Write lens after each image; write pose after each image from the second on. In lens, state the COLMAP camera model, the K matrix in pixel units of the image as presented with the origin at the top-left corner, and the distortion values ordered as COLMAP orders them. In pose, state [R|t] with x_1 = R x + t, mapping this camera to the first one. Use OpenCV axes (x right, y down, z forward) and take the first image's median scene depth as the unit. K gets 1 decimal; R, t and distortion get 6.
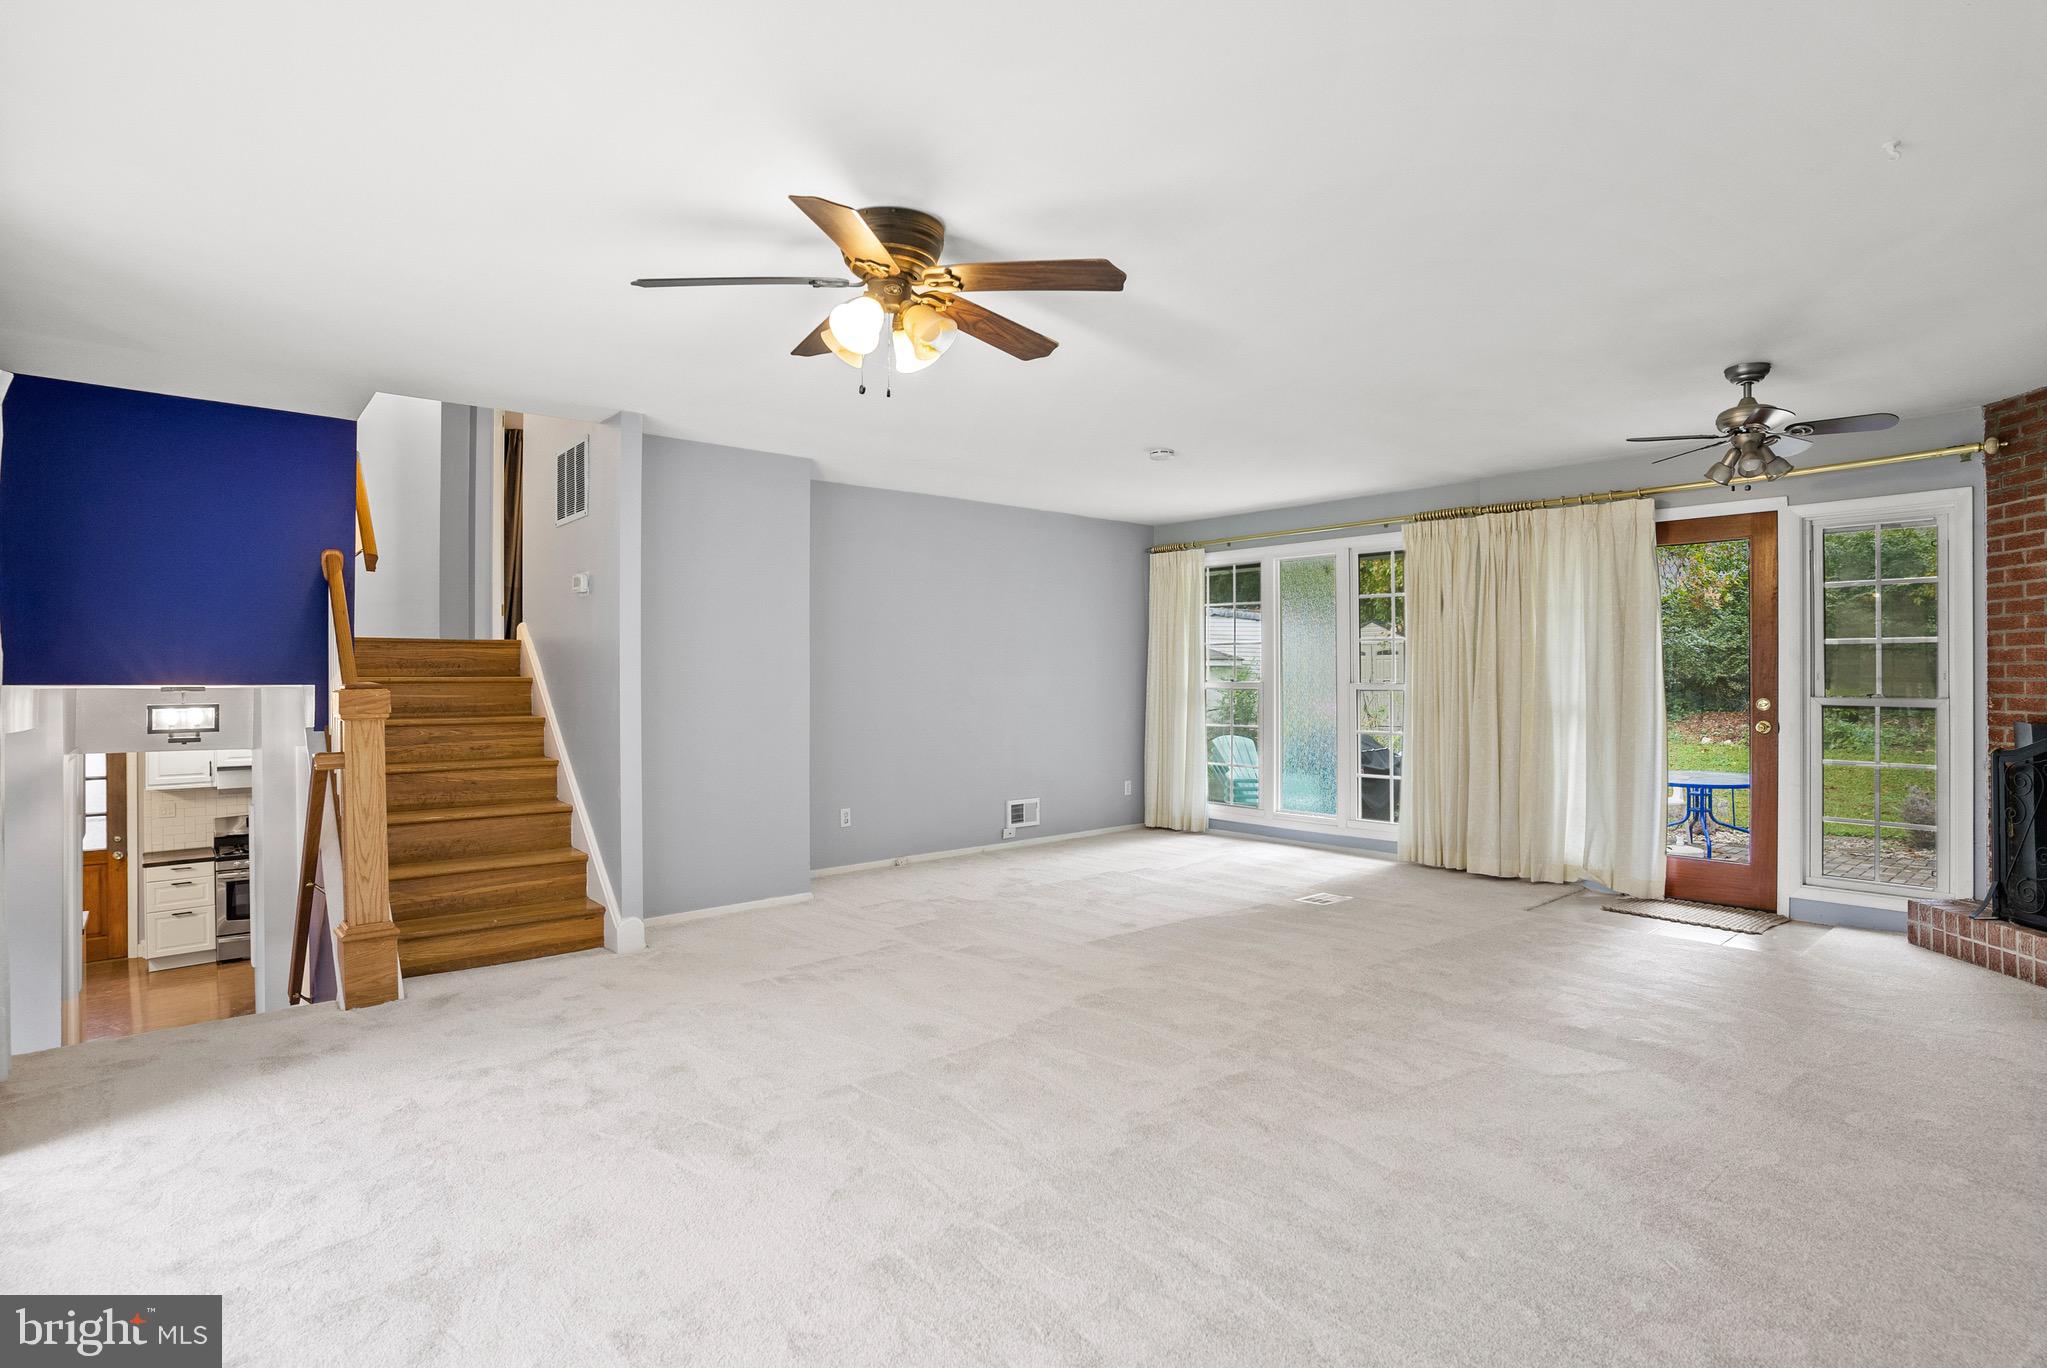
lens RADIAL K [[1032.6, 0, 1005.4], [0, 1032.6, 673.0], [0, 0, 1]] dist [-0.061235, 0.028699]
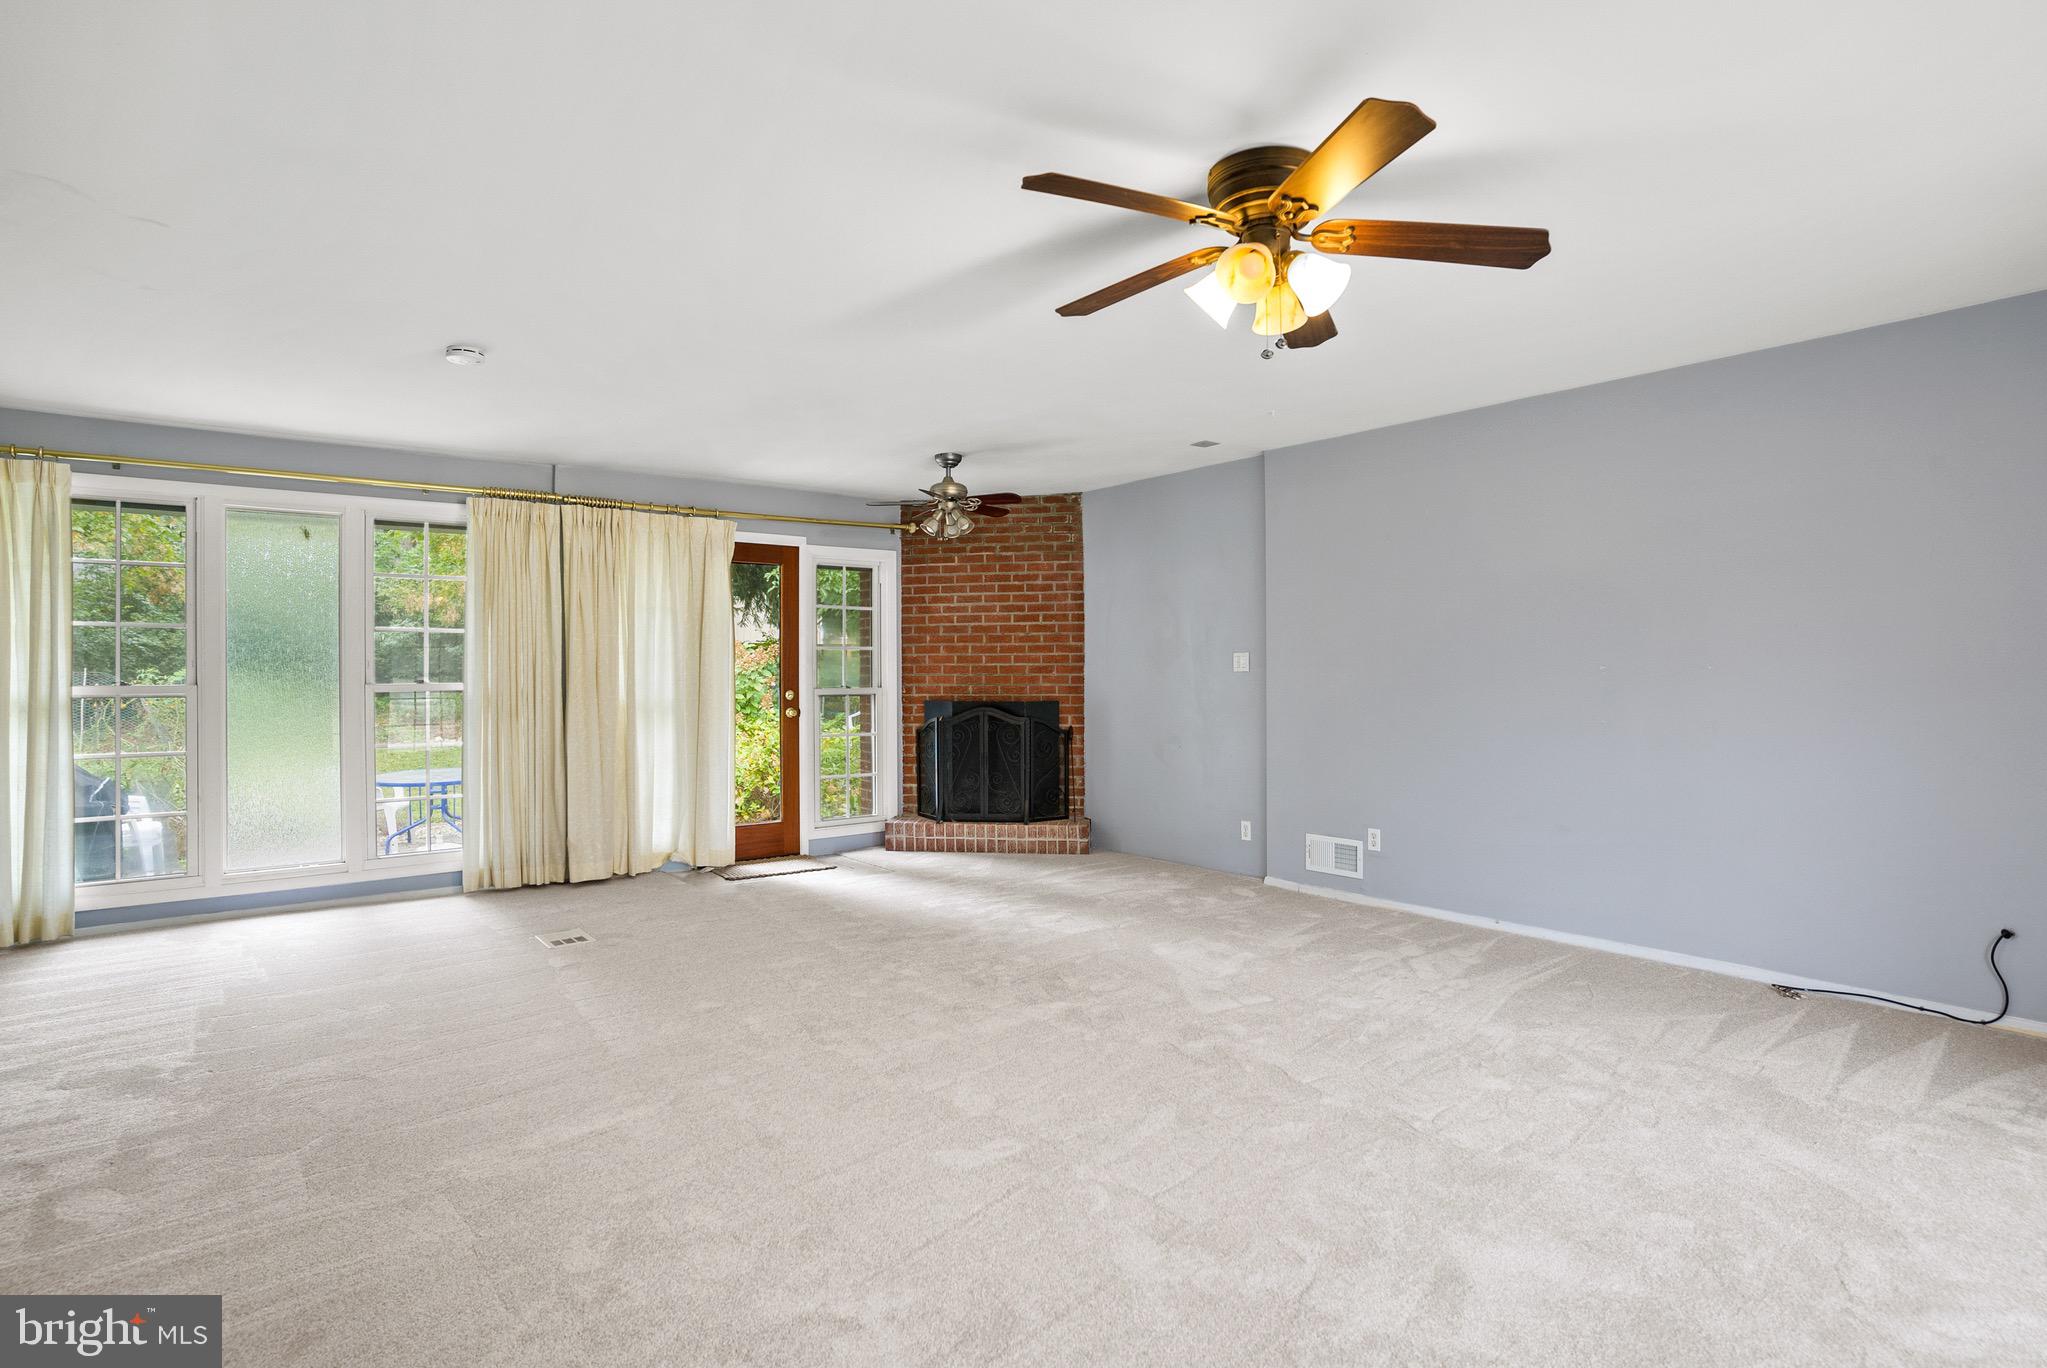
lens RADIAL K [[1032.6, 0, 1005.4], [0, 1032.6, 673.0], [0, 0, 1]] dist [-0.061235, 0.028699]
pose [[0.057715, -0.006504, 0.998312, -0.662448], [-0.002243, 0.999975, 0.006645, -0.007611], [-0.998331, -0.002623, 0.057699, 0.774742]]
